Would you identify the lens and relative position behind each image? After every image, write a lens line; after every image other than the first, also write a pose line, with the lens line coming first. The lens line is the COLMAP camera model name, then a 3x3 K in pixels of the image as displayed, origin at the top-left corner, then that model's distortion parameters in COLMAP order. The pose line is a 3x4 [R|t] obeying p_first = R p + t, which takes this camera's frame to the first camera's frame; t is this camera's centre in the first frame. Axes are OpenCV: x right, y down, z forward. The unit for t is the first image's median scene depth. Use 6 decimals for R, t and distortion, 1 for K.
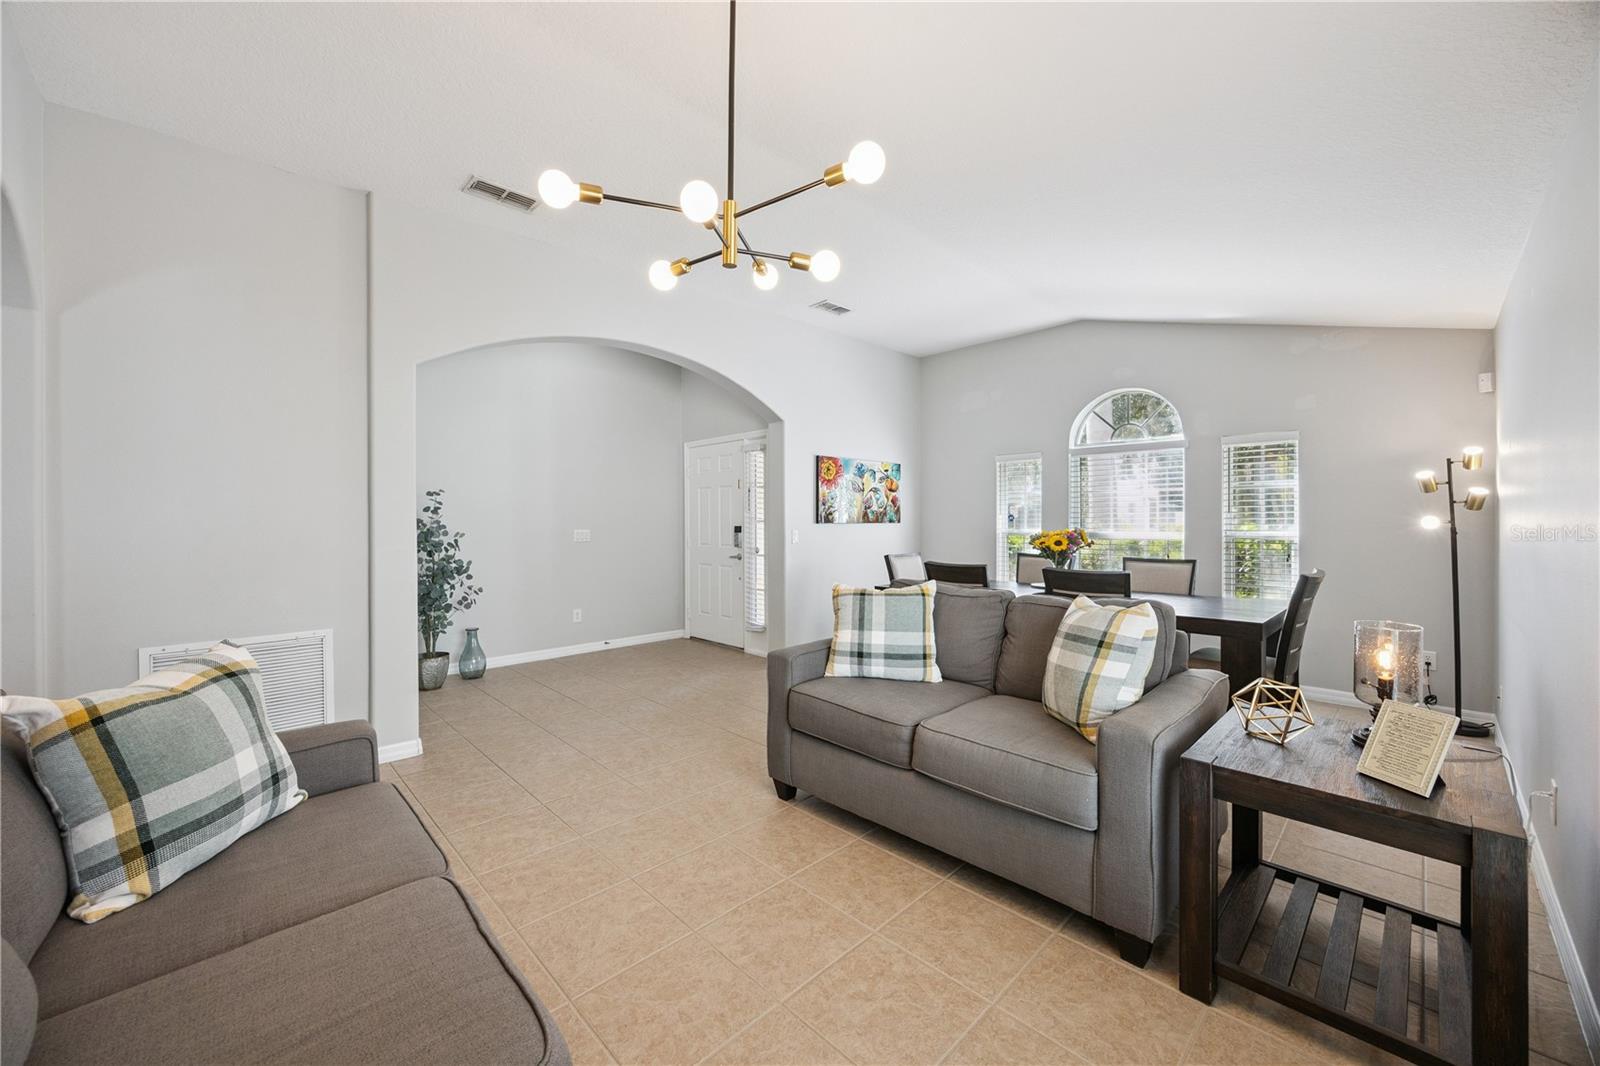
lens RADIAL K [[609.6, 0, 790.8], [0, 609.6, 526.9], [0, 0, 1]] dist [-0.002387, -0.000321]
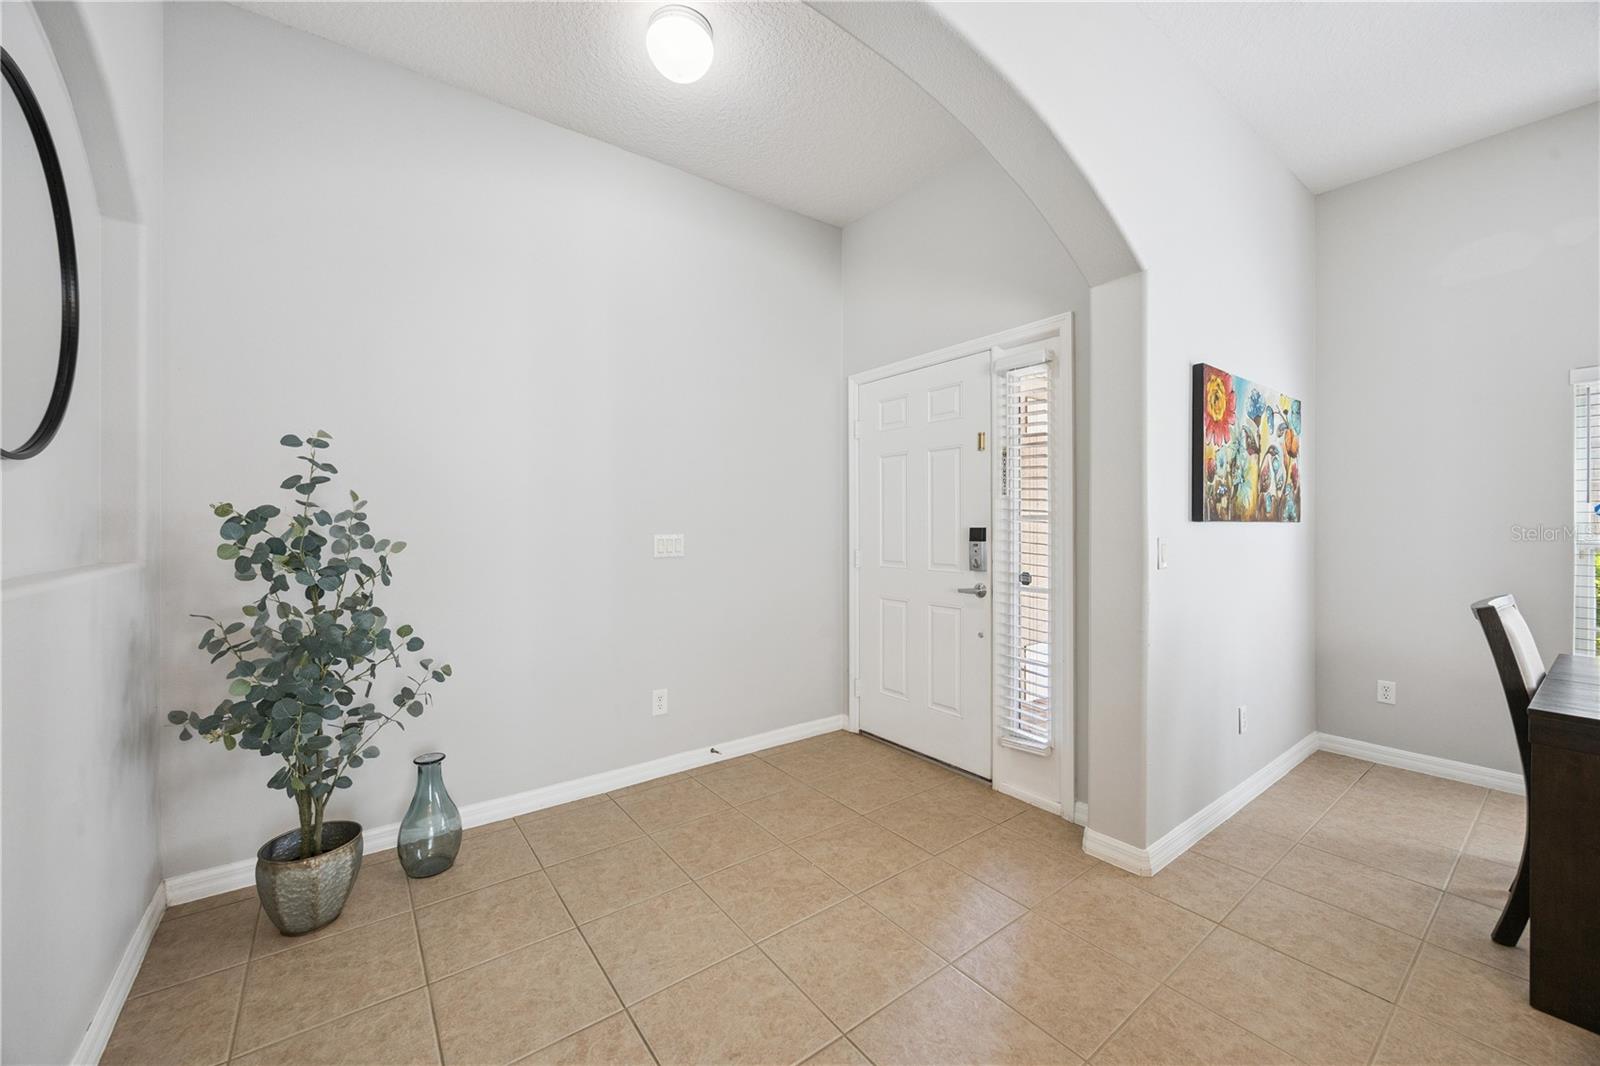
lens RADIAL K [[609.6, 0, 790.8], [0, 609.6, 526.9], [0, 0, 1]] dist [-0.002387, -0.000321]
pose [[0.991382, 0.002242, -0.130987, -0.190635], [-0.002864, 0.999985, -0.004562, 0.000838], [0.130975, 0.004897, 0.991374, 0.552292]]
